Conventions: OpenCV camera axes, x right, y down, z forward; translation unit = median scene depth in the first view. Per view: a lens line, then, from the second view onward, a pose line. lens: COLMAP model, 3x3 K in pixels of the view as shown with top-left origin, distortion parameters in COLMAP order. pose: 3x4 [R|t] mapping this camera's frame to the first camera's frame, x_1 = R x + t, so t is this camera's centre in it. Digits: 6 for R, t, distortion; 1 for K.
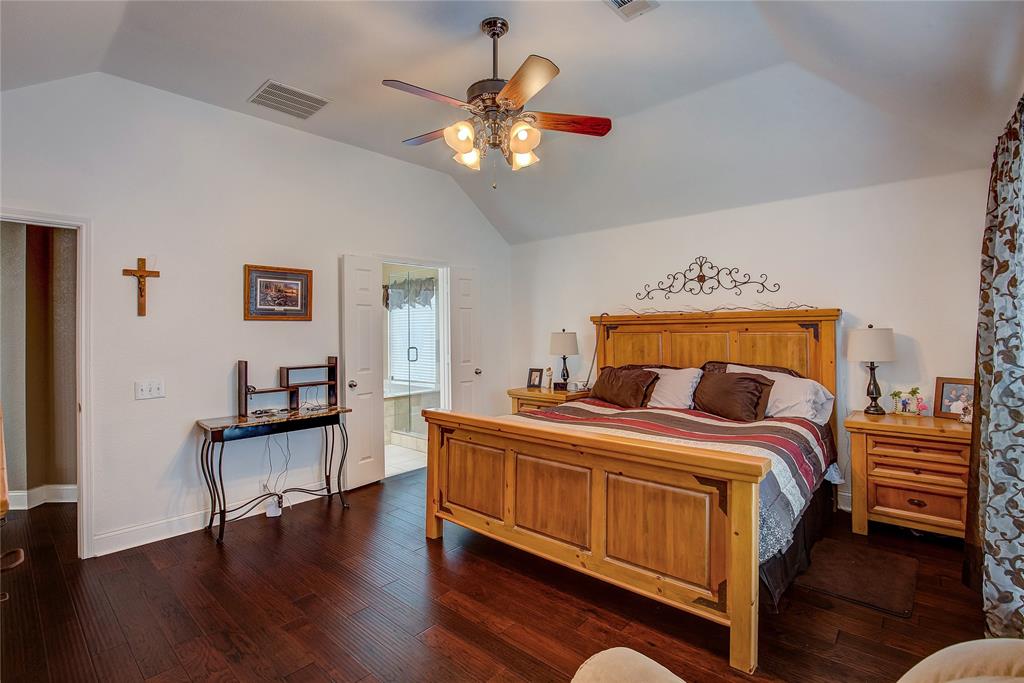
lens RADIAL K [[466.4, 0, 513.5], [0, 466.4, 340.4], [0, 0, 1]] dist [-0.069718, 0.000099]
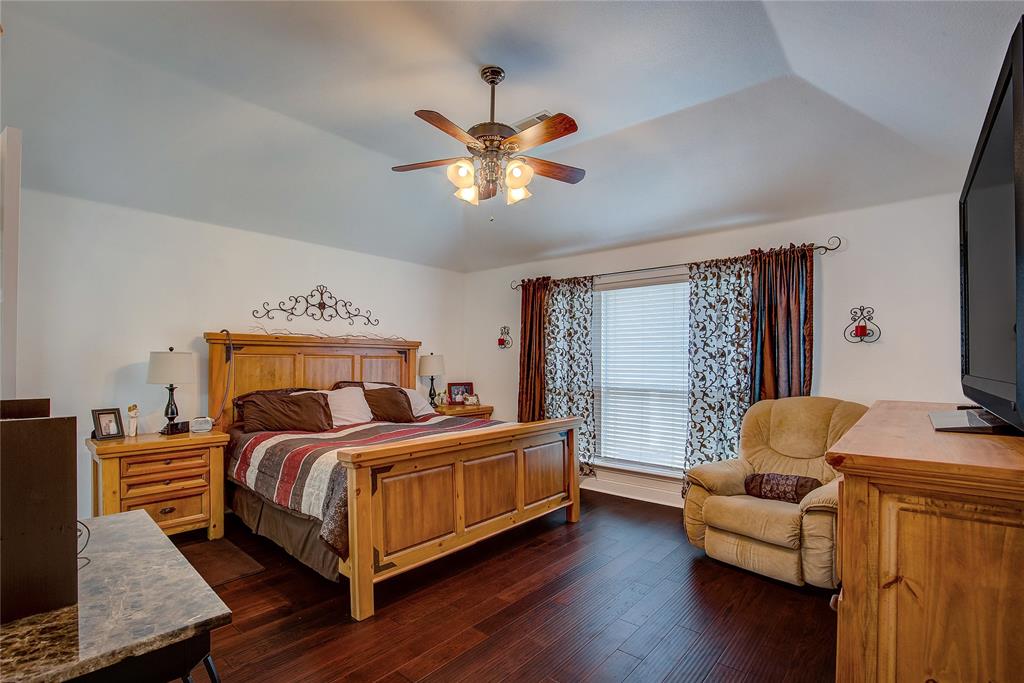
lens RADIAL K [[488.1, 0, 514.0], [0, 488.1, 356.4], [0, 0, 1]] dist [-0.001150, -0.000296]
pose [[-0.021034, 0.009280, 0.999736, -0.773568], [0.003321, 0.999952, -0.009212, -0.003127], [-0.999773, 0.003127, -0.021063, 0.588241]]
